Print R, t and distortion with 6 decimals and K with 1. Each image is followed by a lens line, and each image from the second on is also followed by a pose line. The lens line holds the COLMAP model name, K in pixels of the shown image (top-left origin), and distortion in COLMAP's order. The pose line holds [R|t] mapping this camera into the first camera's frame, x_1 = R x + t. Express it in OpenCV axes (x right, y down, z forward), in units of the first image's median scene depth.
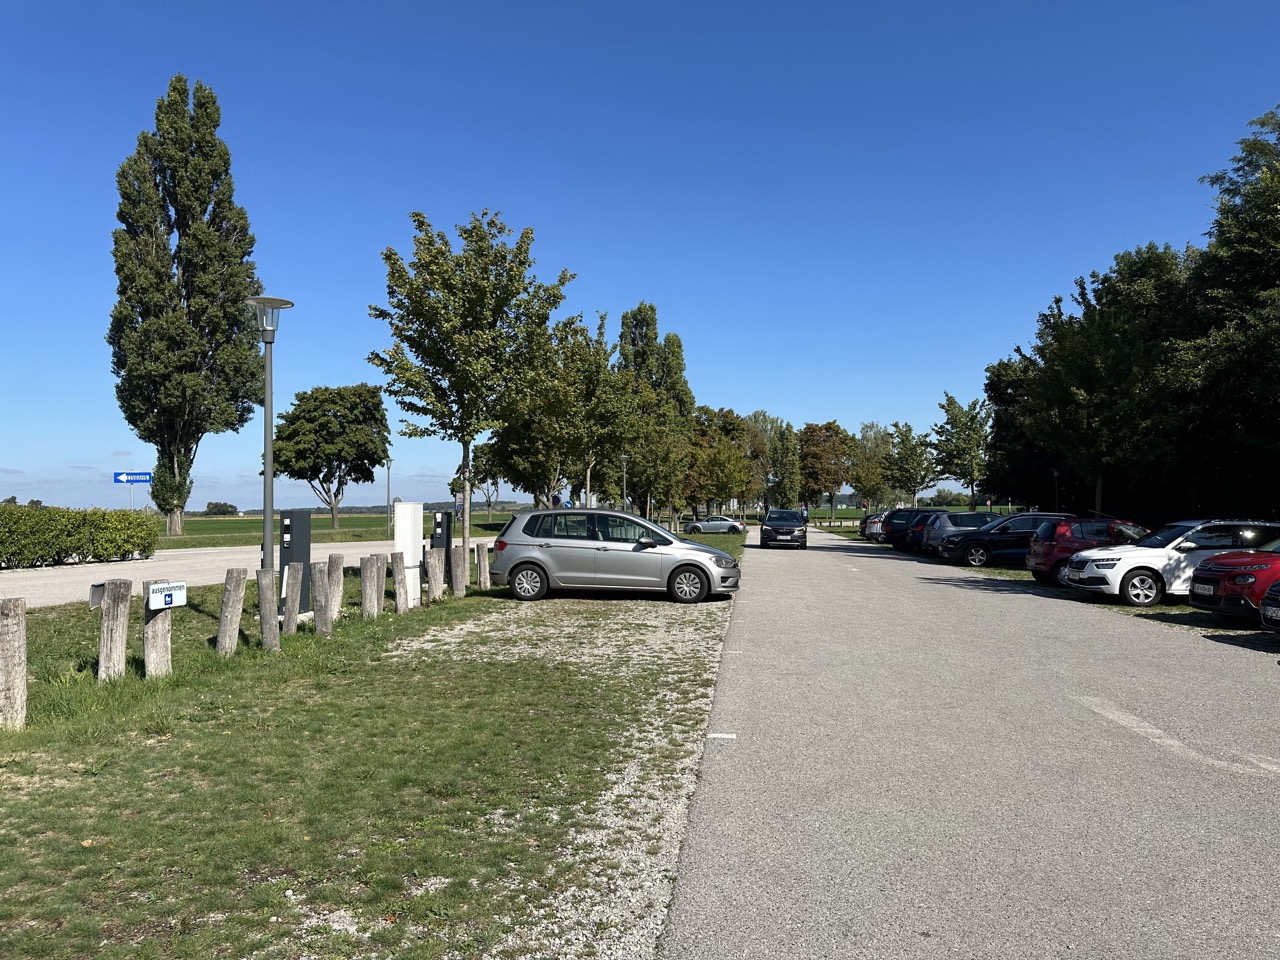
lens RADIAL K [[880.1, 0, 627.5], [0, 880.1, 467.0], [0, 0, 1]] dist [0.042877, -0.064051]
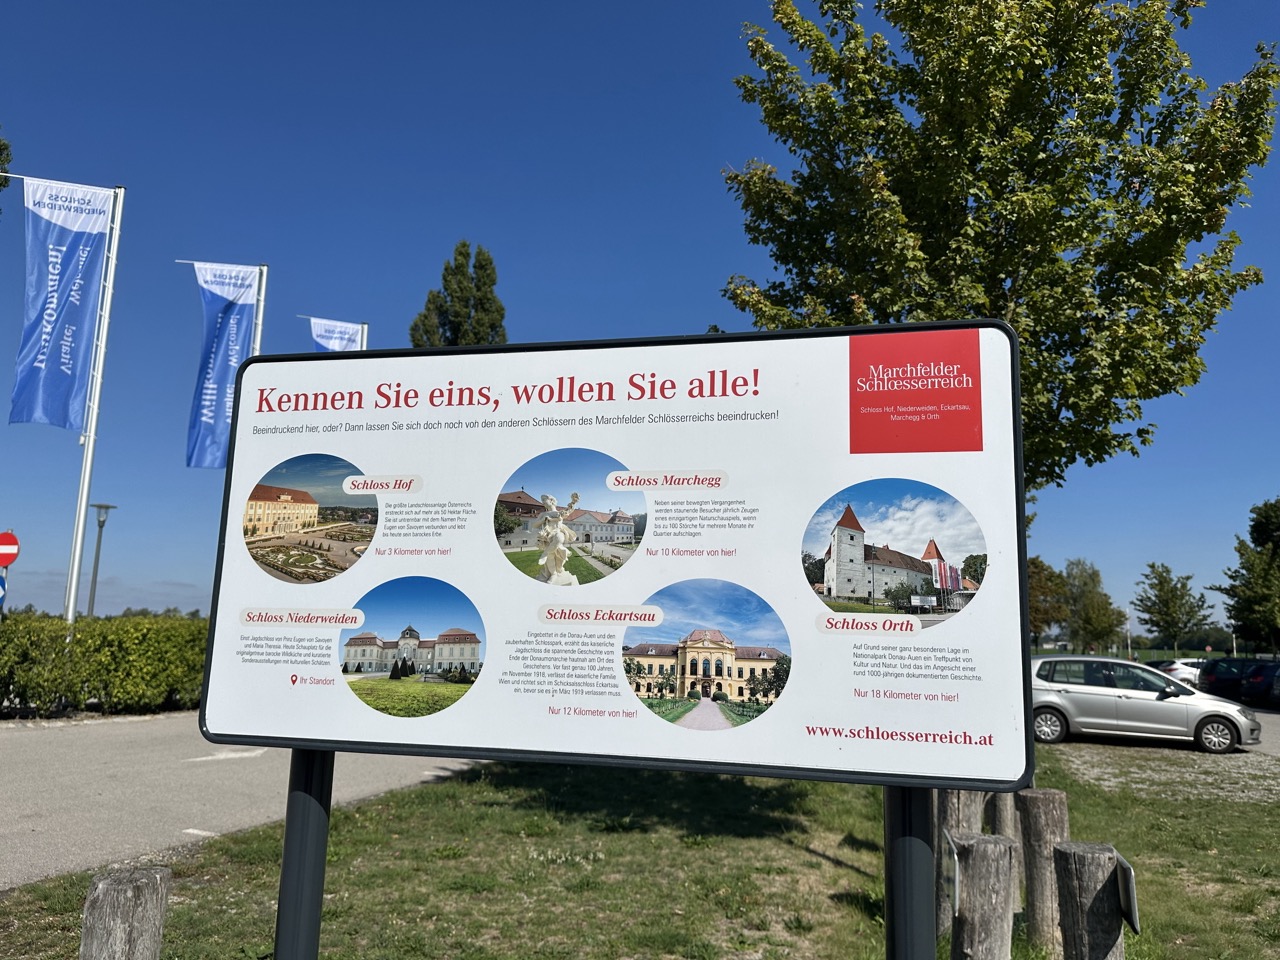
lens RADIAL K [[880.1, 0, 643.9], [0, 880.1, 483.2], [0, 0, 1]] dist [0.042877, -0.064051]
pose [[0.991051, 0.009360, -0.133152, -0.249598], [-0.025896, 0.992068, -0.123005, -0.007792], [0.130944, 0.125352, 0.983433, -0.078848]]
